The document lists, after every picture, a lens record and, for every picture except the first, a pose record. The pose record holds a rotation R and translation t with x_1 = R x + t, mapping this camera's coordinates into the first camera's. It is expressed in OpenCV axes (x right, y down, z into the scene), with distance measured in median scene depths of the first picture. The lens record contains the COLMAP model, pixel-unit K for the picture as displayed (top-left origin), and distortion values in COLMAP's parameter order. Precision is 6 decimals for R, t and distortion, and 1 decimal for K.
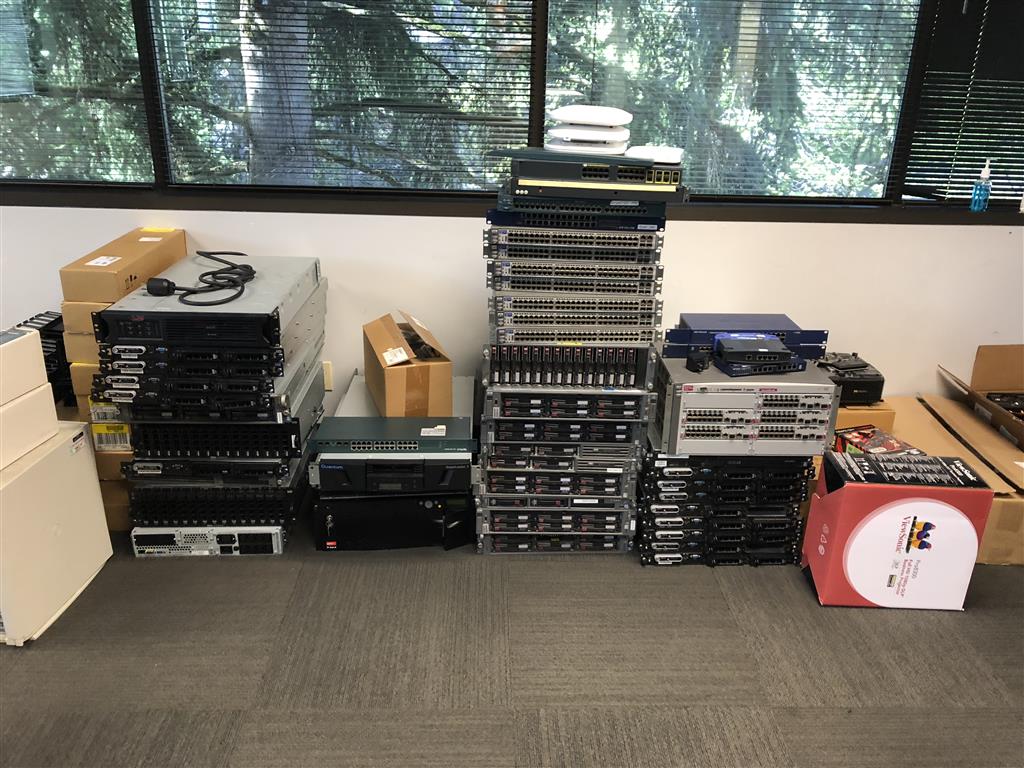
lens RADIAL K [[851.7, 0, 516.7], [0, 851.7, 384.5], [0, 0, 1]] dist [0.004669, -0.001769]
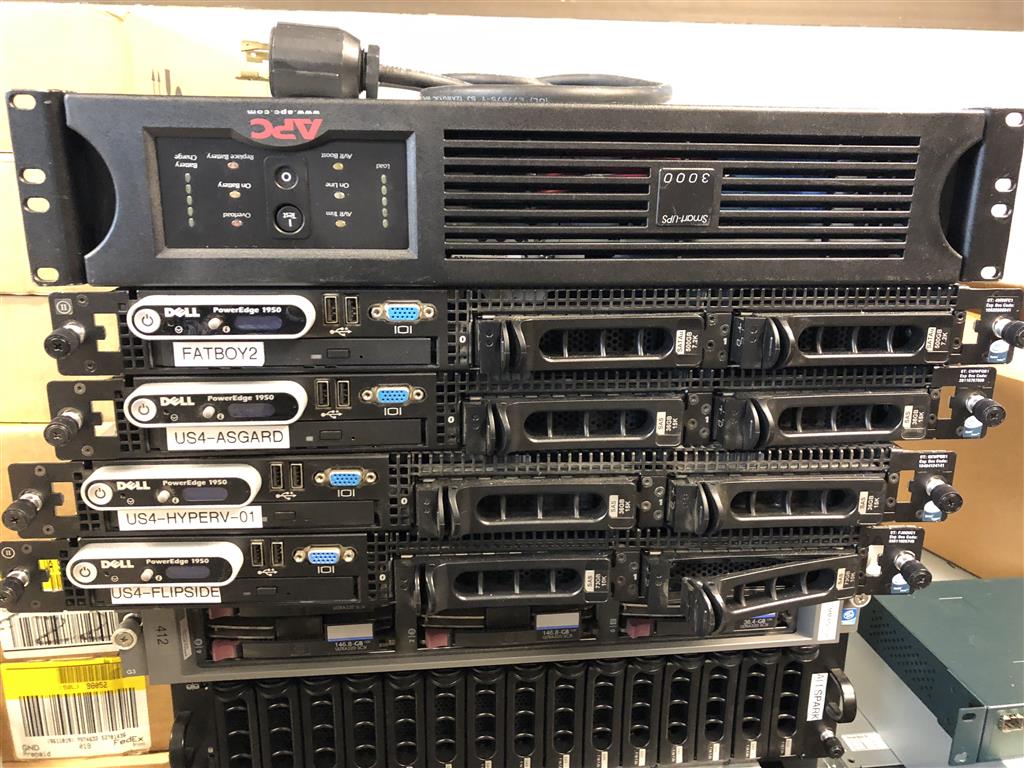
lens RADIAL K [[851.7, 0, 507.0], [0, 851.7, 382.7], [0, 0, 1]] dist [0.004669, -0.001769]
pose [[0.996670, -0.035635, 0.073340, -0.403409], [0.042680, 0.994383, -0.096854, -0.007098], [-0.069477, 0.099662, 0.992593, 0.808982]]
